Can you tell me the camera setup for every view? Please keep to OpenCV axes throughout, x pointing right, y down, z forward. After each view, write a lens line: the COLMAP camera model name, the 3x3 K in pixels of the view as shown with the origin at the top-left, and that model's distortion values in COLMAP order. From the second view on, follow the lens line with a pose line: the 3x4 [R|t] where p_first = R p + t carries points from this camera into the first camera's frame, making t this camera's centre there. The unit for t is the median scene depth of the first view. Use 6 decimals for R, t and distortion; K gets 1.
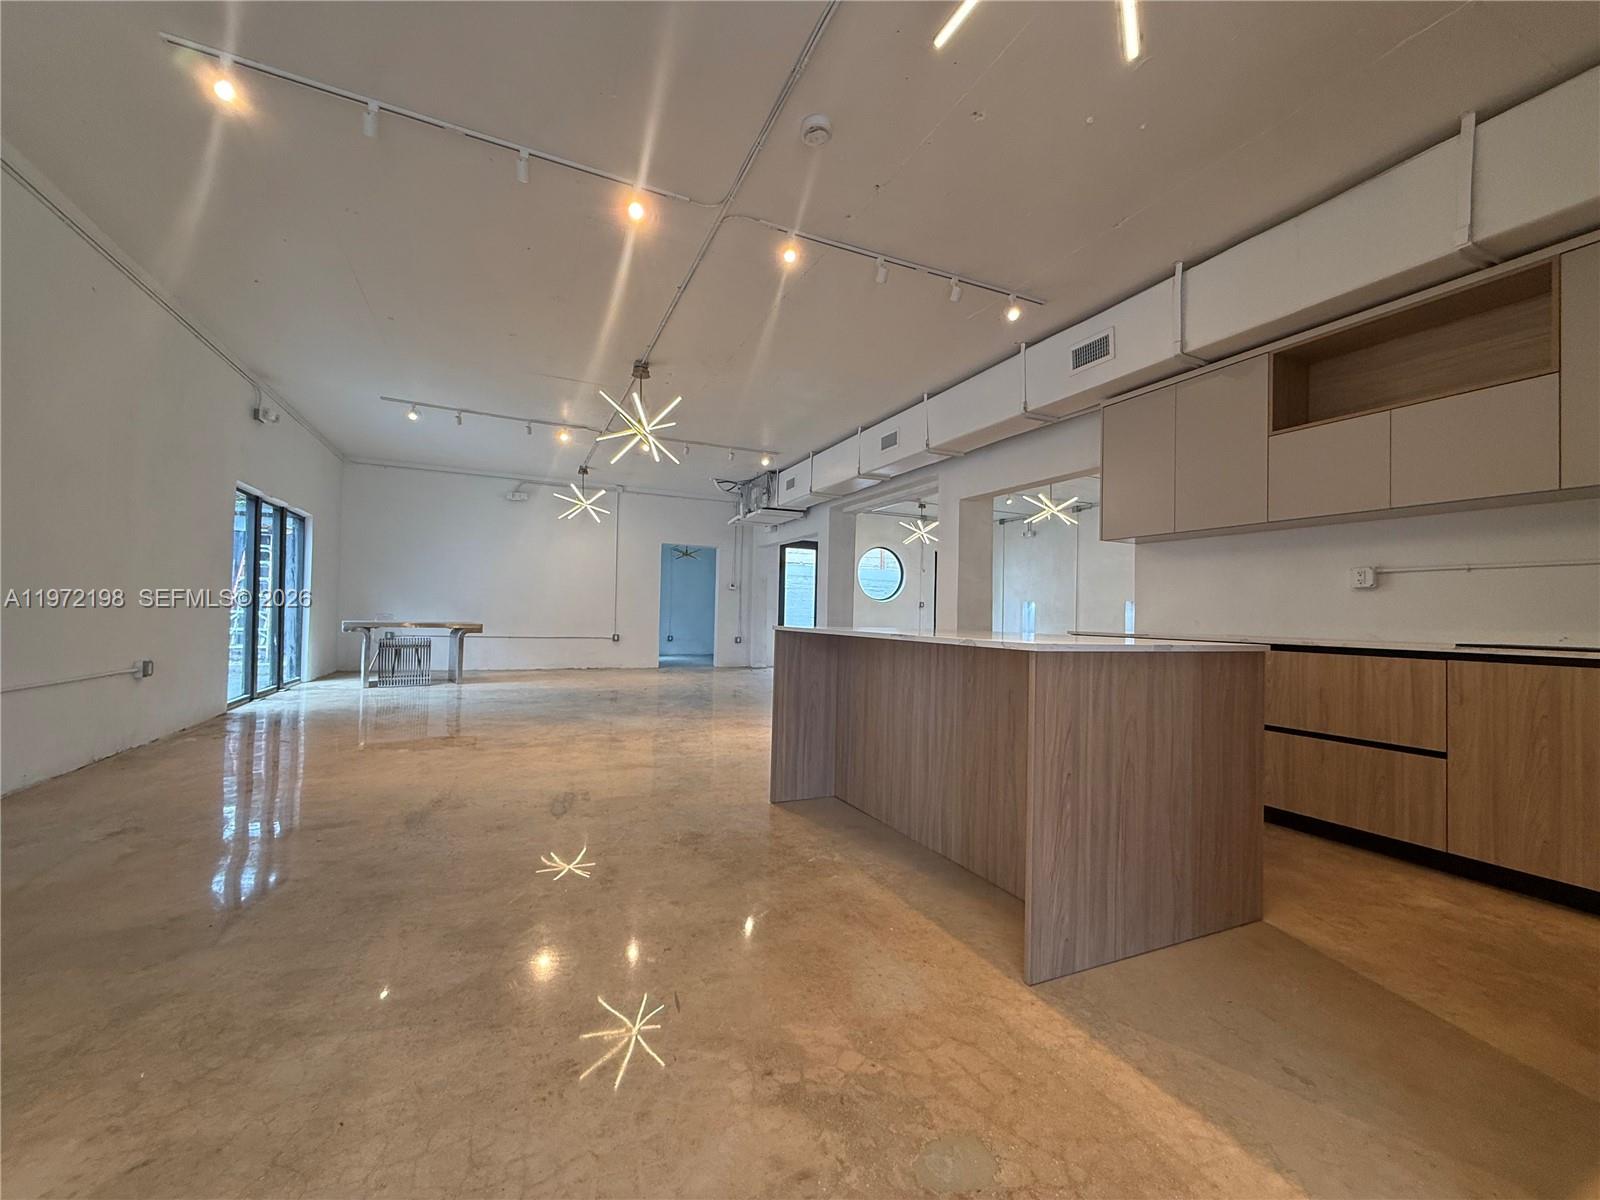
lens RADIAL K [[638.3, 0, 792.7], [0, 638.3, 598.4], [0, 0, 1]] dist [-0.001290, 0.000347]
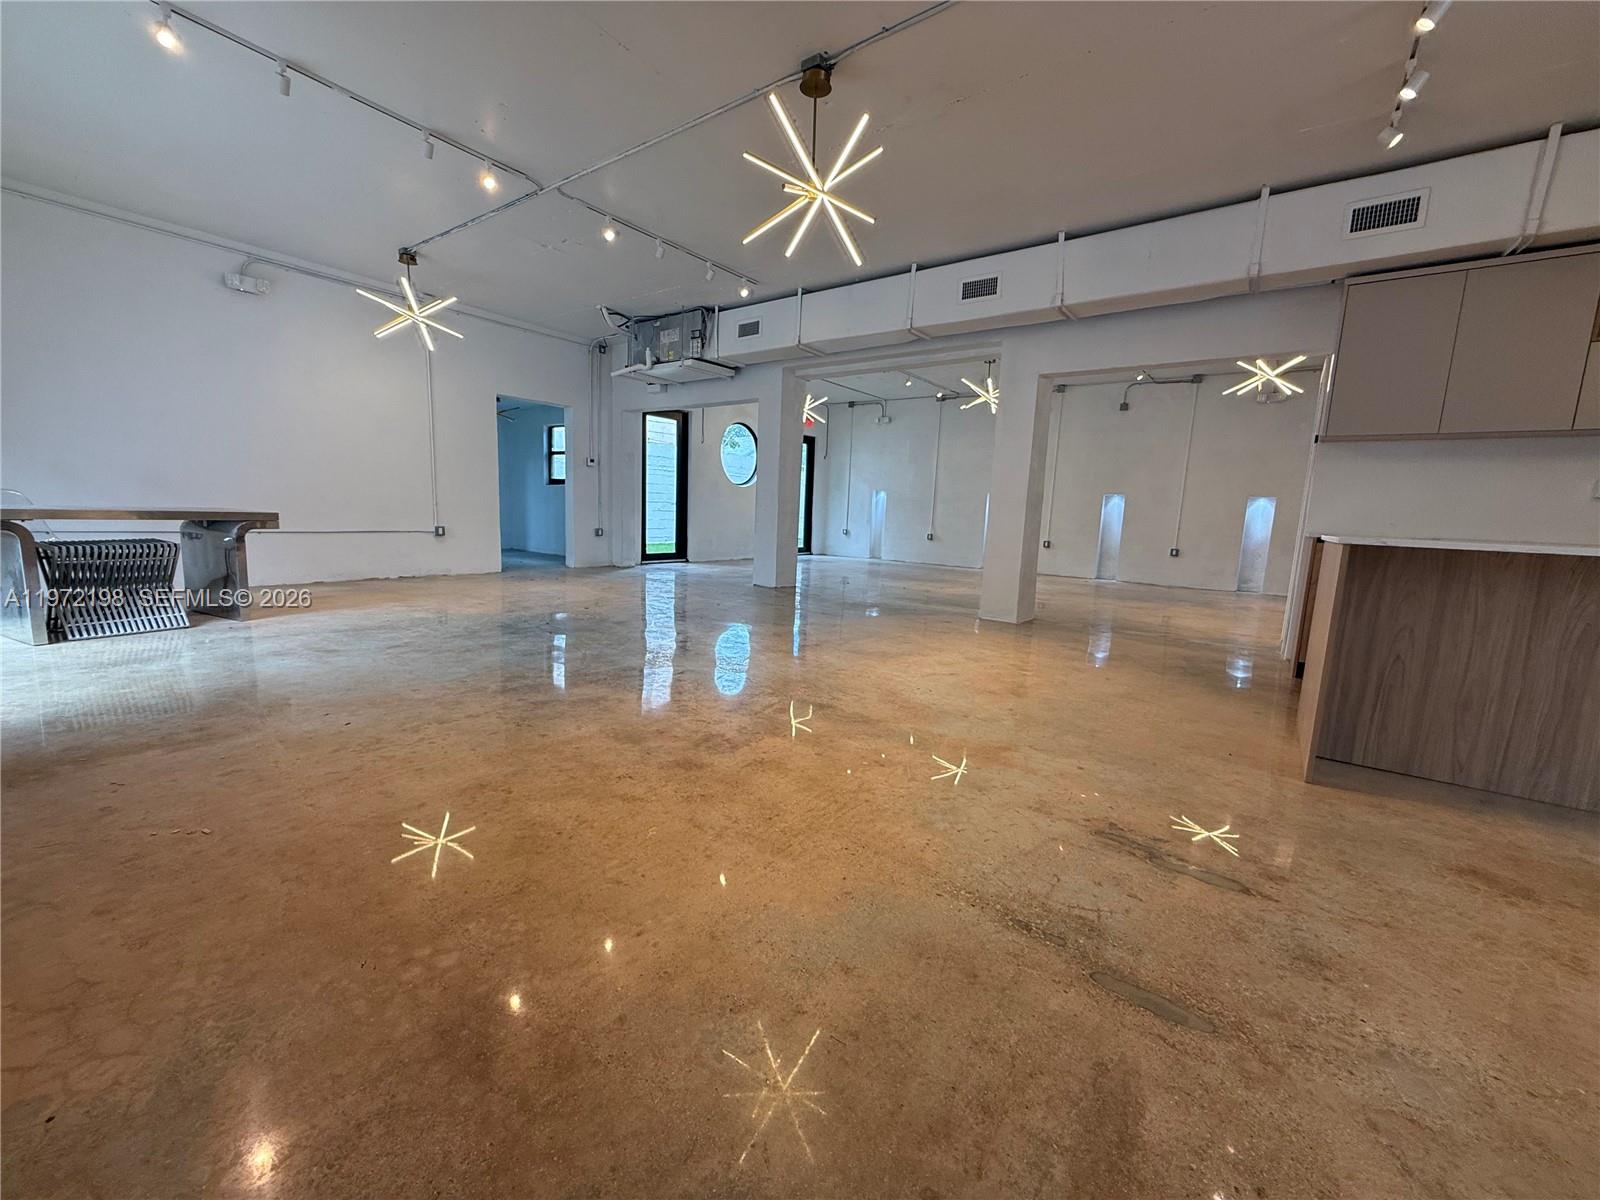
lens RADIAL K [[638.3, 0, 792.7], [0, 638.3, 598.4], [0, 0, 1]] dist [-0.001290, 0.000347]
pose [[0.877953, -0.056802, 0.475365, -0.639021], [-0.030374, 0.984327, 0.173716, 0.004946], [-0.477782, -0.166953, 0.862468, 0.503356]]
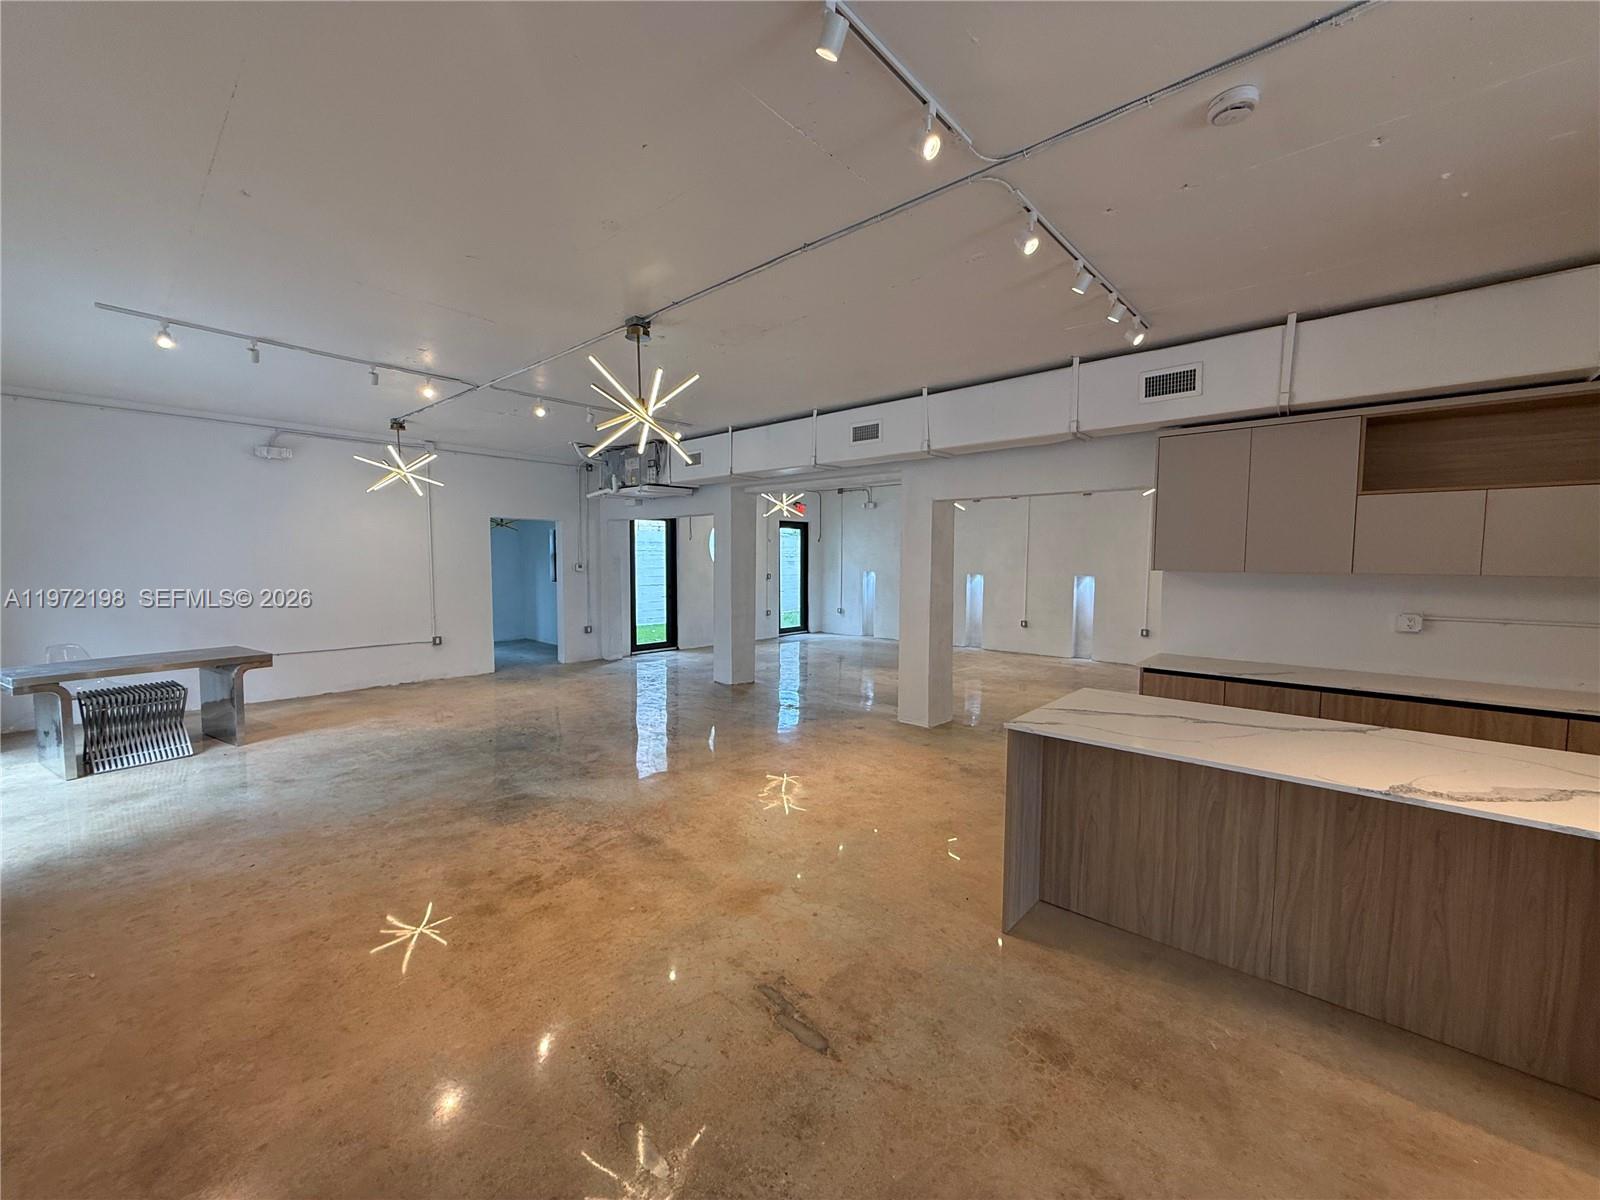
lens RADIAL K [[638.3, 0, 792.7], [0, 638.3, 598.4], [0, 0, 1]] dist [-0.001290, 0.000347]
pose [[0.916688, -0.044452, 0.397123, -0.434410], [0.006958, 0.995418, 0.095361, -0.141794], [-0.399543, -0.084653, 0.912798, 0.283542]]
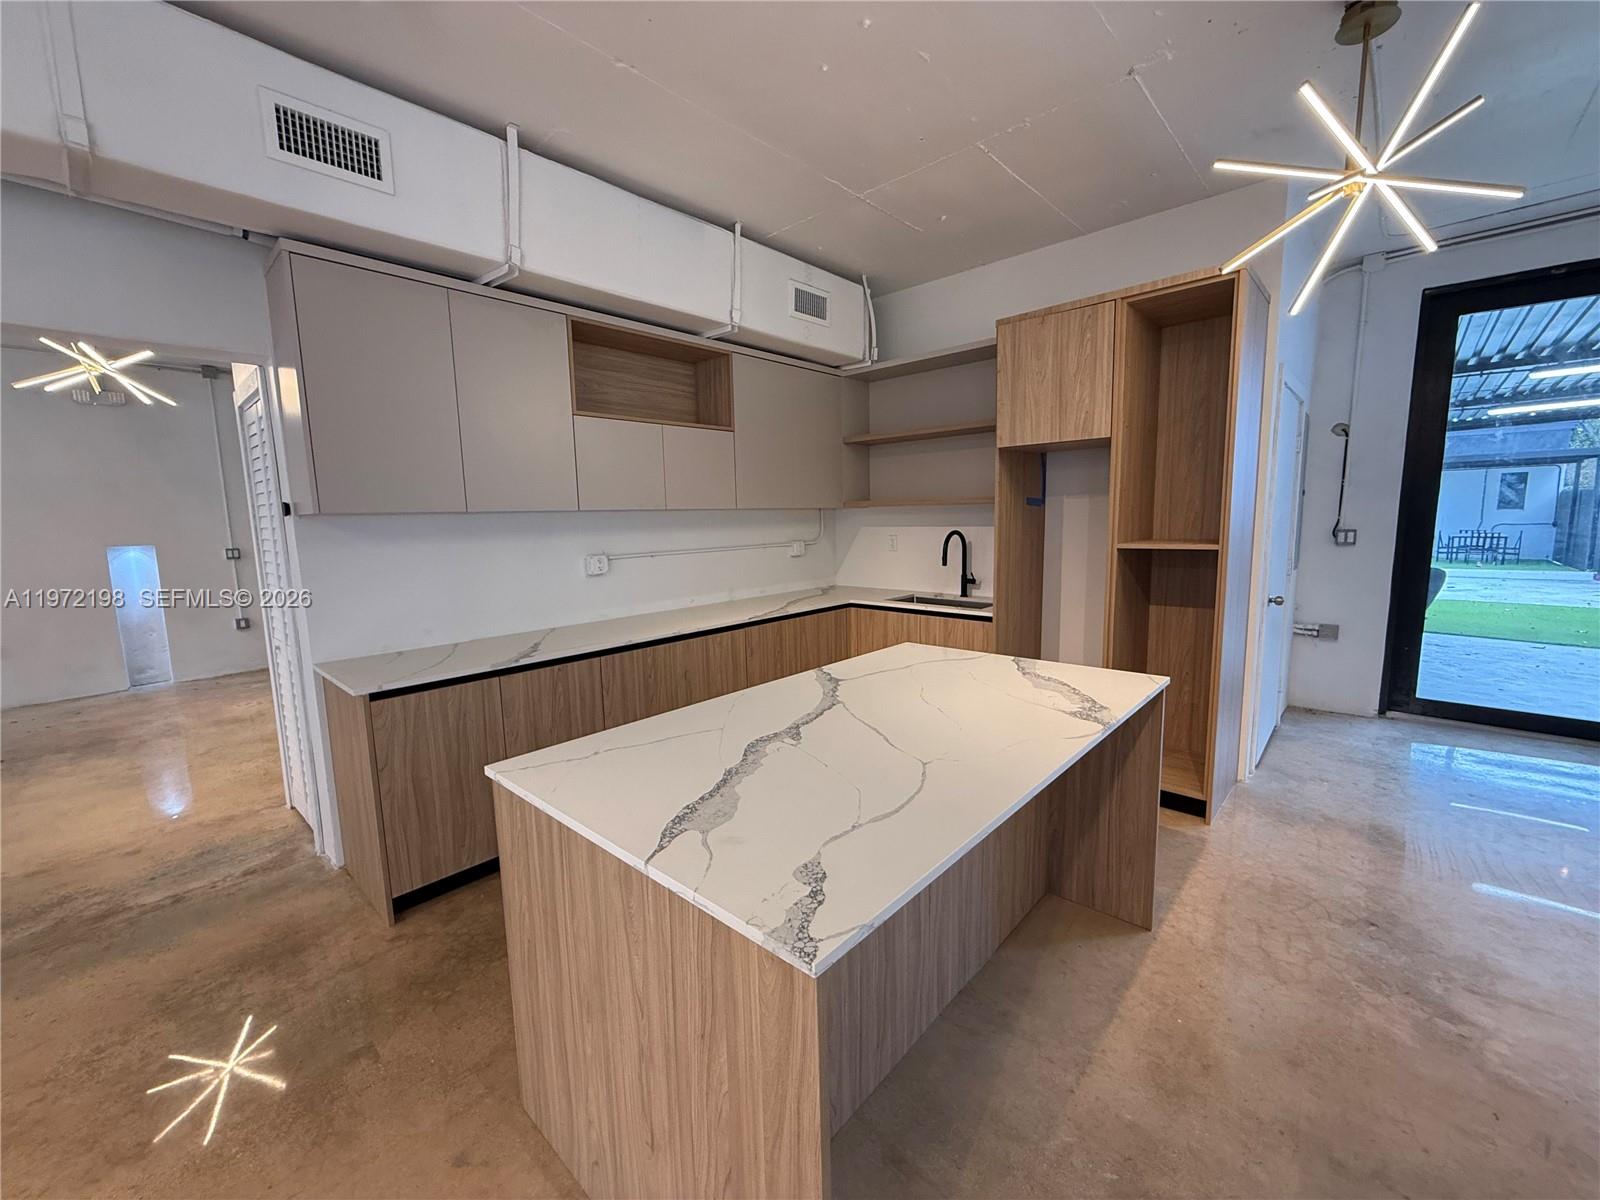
lens RADIAL K [[639.3, 0, 795.3], [0, 639.3, 598.7], [0, 0, 1]] dist [-0.000824, 0.000110]
pose [[-0.388861, -0.134189, 0.911471, -0.171807], [-0.007575, 0.989768, 0.142485, -0.096053], [-0.921265, 0.048502, -0.385899, 0.806780]]
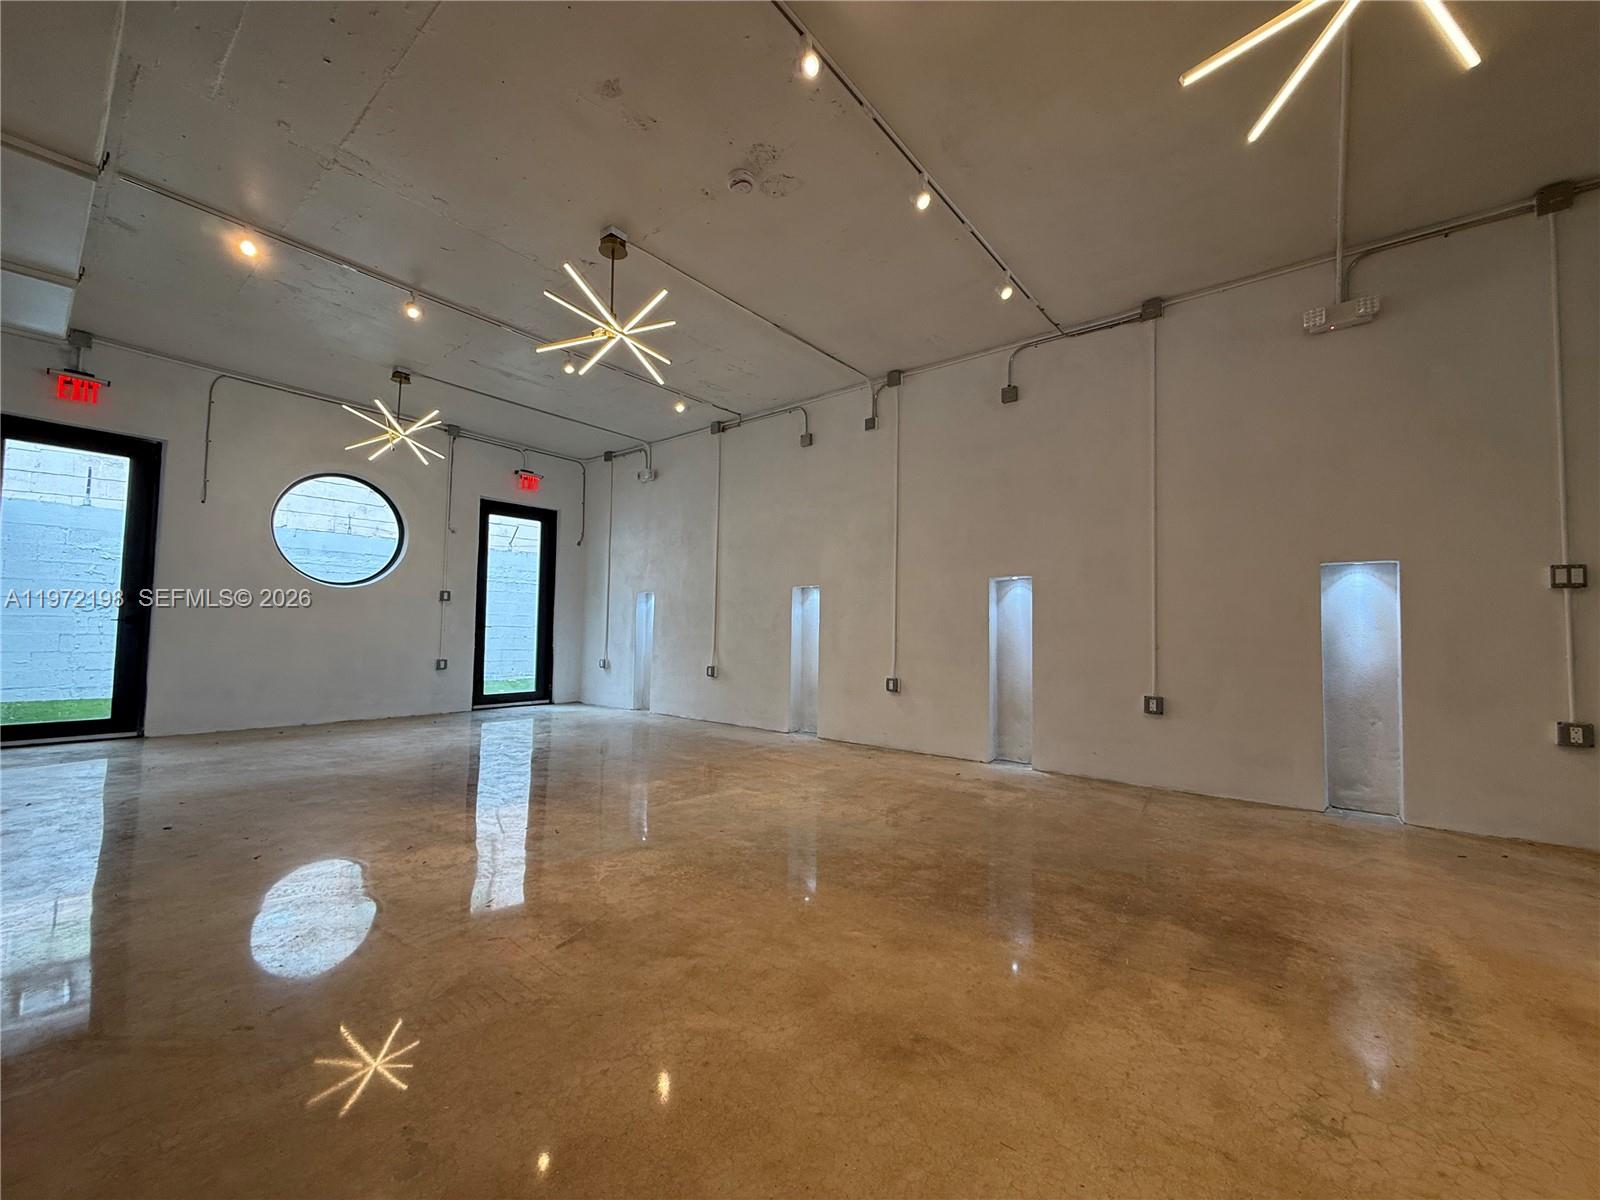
lens RADIAL K [[638.3, 0, 792.7], [0, 638.3, 598.4], [0, 0, 1]] dist [-0.001290, 0.000347]
pose [[0.895642, 0.013670, 0.444566, 0.646847], [-0.006493, 0.999823, -0.017663, 0.055671], [-0.444728, 0.012933, 0.895572, 1.180604]]
